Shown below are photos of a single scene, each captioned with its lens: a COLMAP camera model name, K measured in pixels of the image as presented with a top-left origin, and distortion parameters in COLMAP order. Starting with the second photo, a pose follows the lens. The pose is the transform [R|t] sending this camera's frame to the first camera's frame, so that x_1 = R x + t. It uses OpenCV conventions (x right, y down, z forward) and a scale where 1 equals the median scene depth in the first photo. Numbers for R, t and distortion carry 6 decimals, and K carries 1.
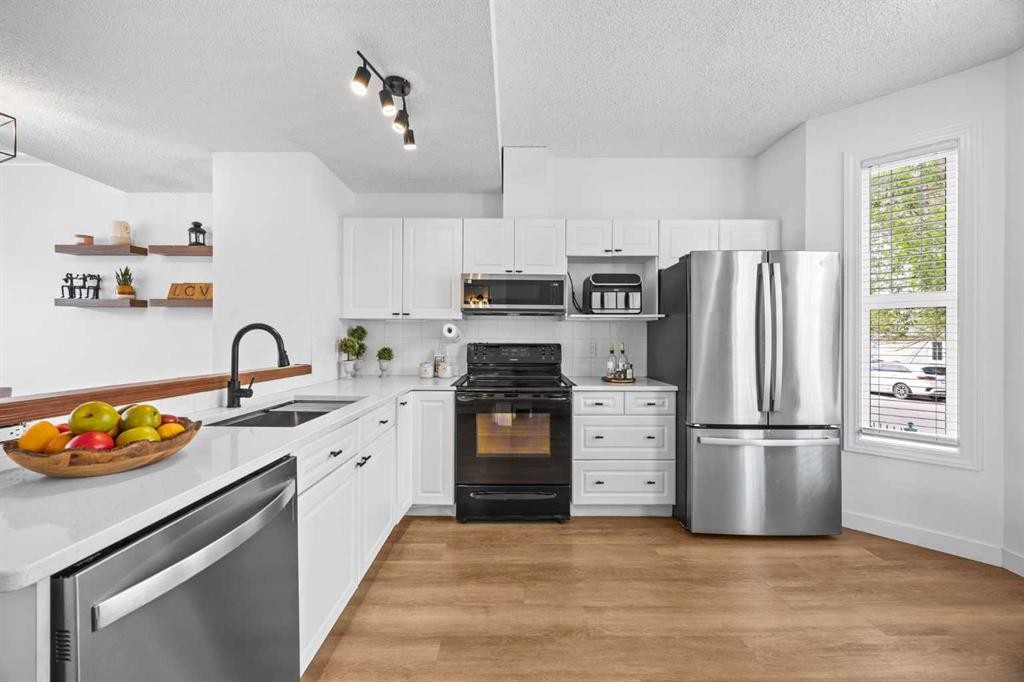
lens RADIAL K [[388.5, 0, 513.6], [0, 388.5, 338.7], [0, 0, 1]] dist [-0.001428, -0.000427]
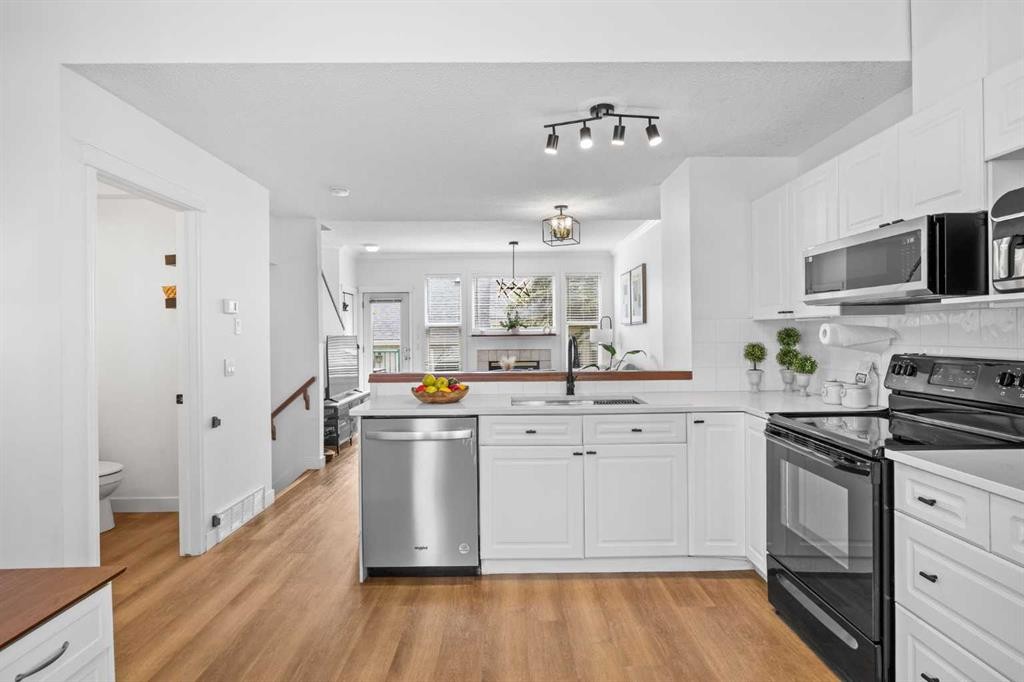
lens RADIAL K [[533.8, 0, 513.2], [0, 533.8, 336.9], [0, 0, 1]] dist [0.000416, -0.000811]
pose [[0.007706, -0.000557, -0.999970, 0.728769], [0.014122, 0.999900, -0.000448, -0.022737], [0.999871, -0.014118, 0.007713, 0.464372]]
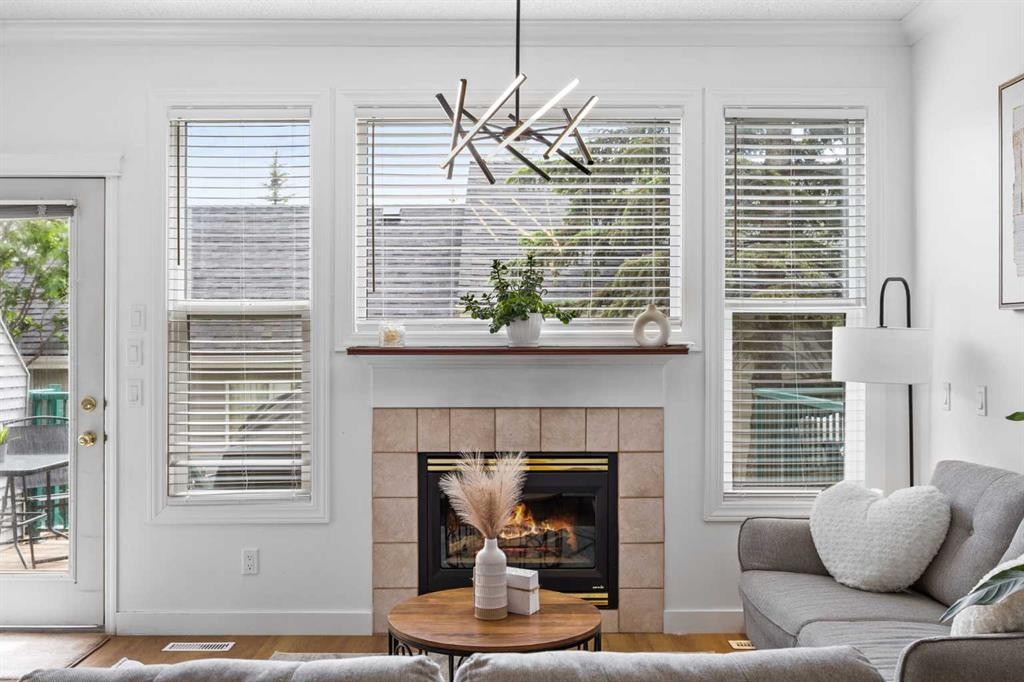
lens RADIAL K [[972.6, 0, 513.8], [0, 972.6, 339.7], [0, 0, 1]] dist [-0.003568, 0.000000]
pose [[0.003379, -0.007770, -0.999964, -1.042560], [0.005078, 0.999957, -0.007753, -0.038982], [0.999981, -0.005051, 0.003418, 0.481897]]
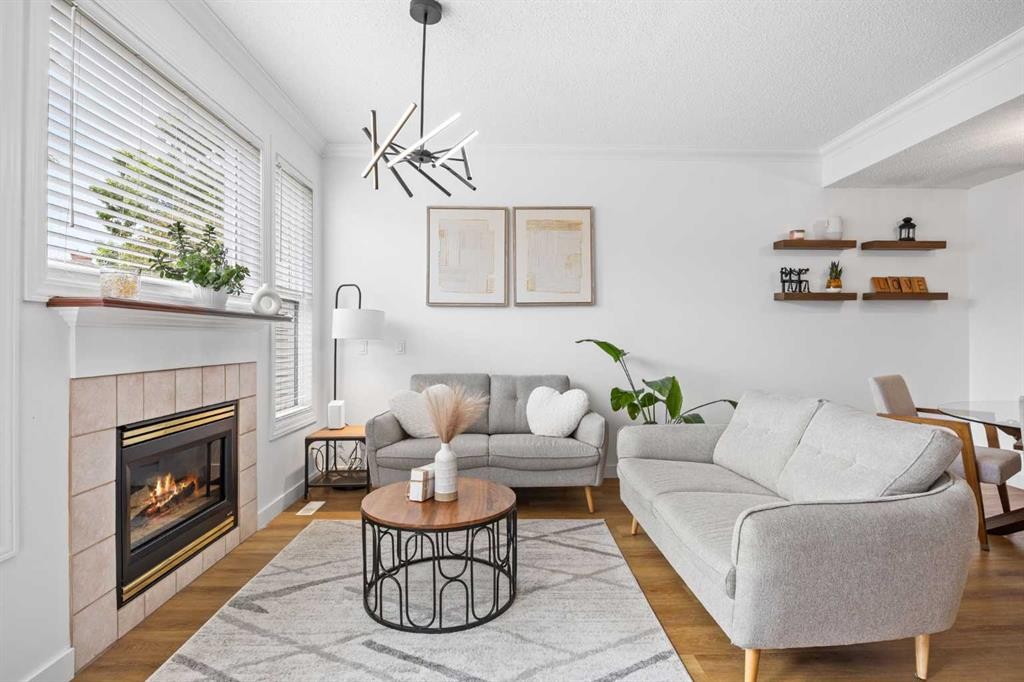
lens RADIAL K [[501.7, 0, 510.6], [0, 501.7, 339.1], [0, 0, 1]] dist [-0.008584, -0.001486]
pose [[0.999754, -0.007798, 0.020754, -2.049234], [0.007720, 0.999963, 0.003824, 0.009248], [-0.020783, -0.003663, 0.999777, -0.328615]]
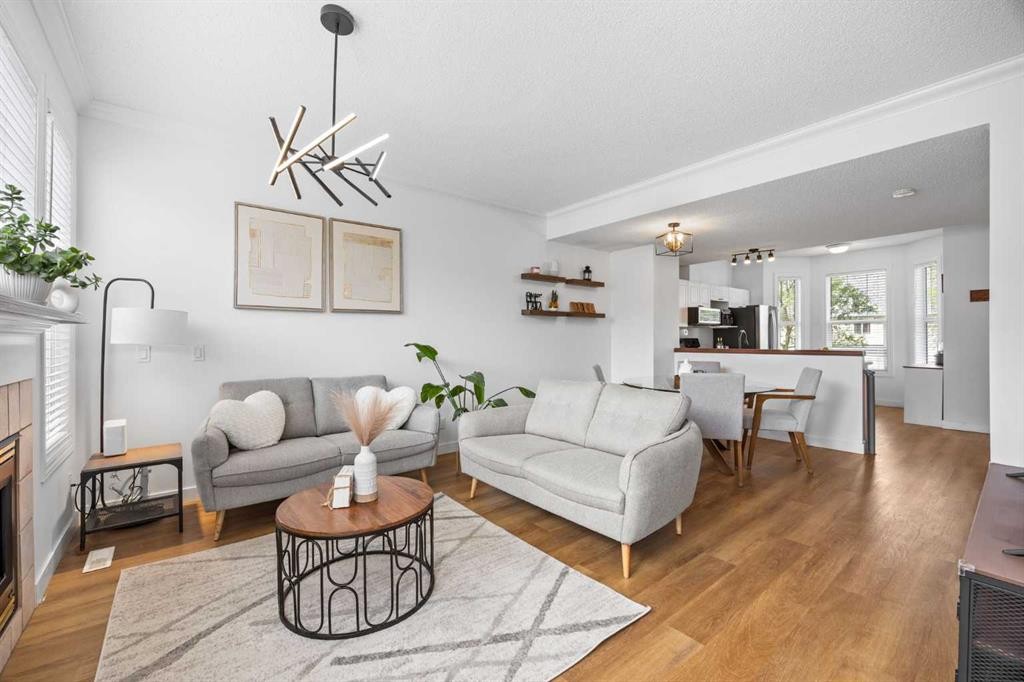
lens RADIAL K [[424.1, 0, 508.4], [0, 424.1, 337.7], [0, 0, 1]] dist [-0.010126, -0.000873]
pose [[0.782906, -0.005983, 0.622111, -2.382617], [0.005531, 0.999981, 0.002657, -0.002000], [-0.622115, 0.001361, 0.782924, -0.226564]]
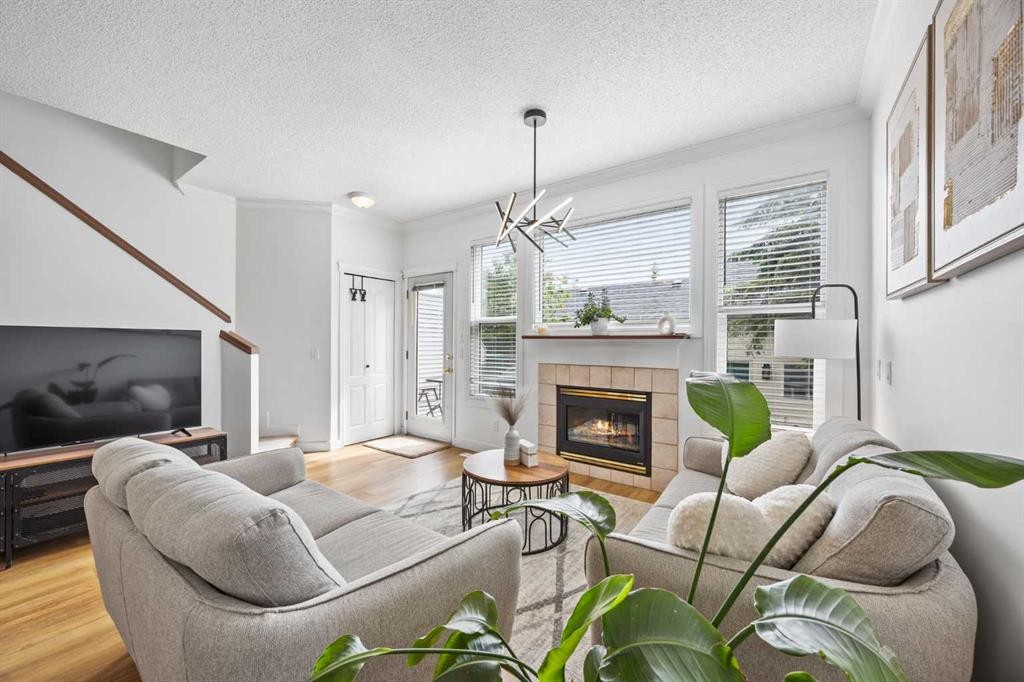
lens RADIAL K [[388.5, 0, 508.2], [0, 388.5, 345.0], [0, 0, 1]] dist [-0.001428, -0.000427]
pose [[-0.594142, -0.004546, -0.804347, -1.415924], [-0.007397, 0.999973, -0.000187, -0.007646], [0.804326, 0.005839, -0.594159, 0.977424]]
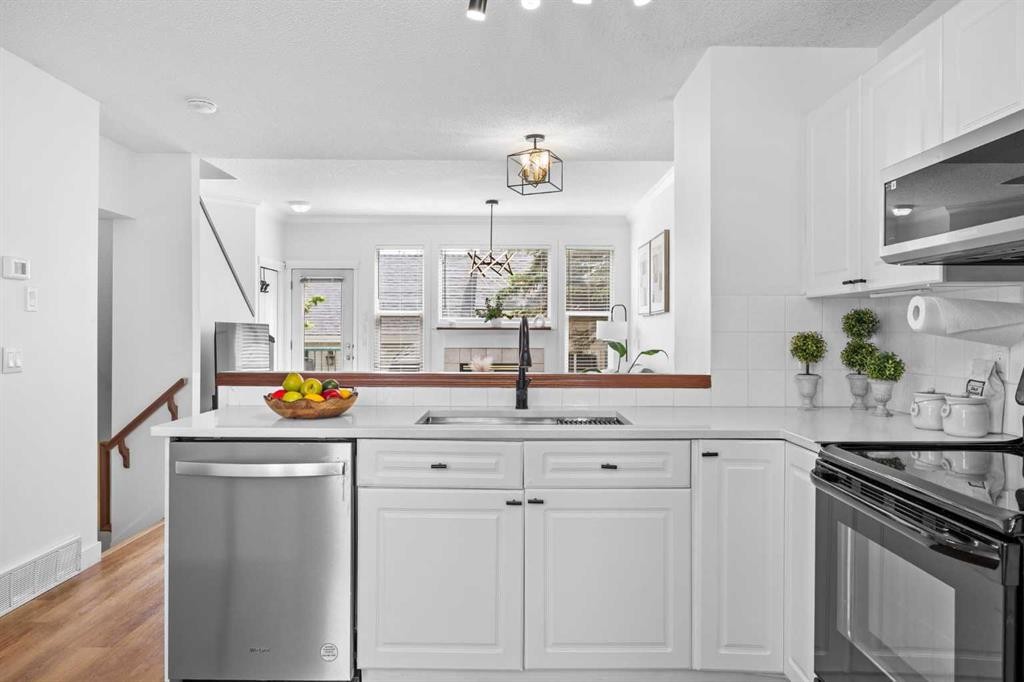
lens RADIAL K [[678.1, 0, 511.5], [0, 678.1, 334.9], [0, 0, 1]] dist [0.003624, -0.004458]
pose [[-0.004662, -0.002657, -0.999986, 0.528553], [0.000985, 0.999996, -0.002662, 0.002607], [0.999989, -0.000998, -0.004660, 0.585668]]
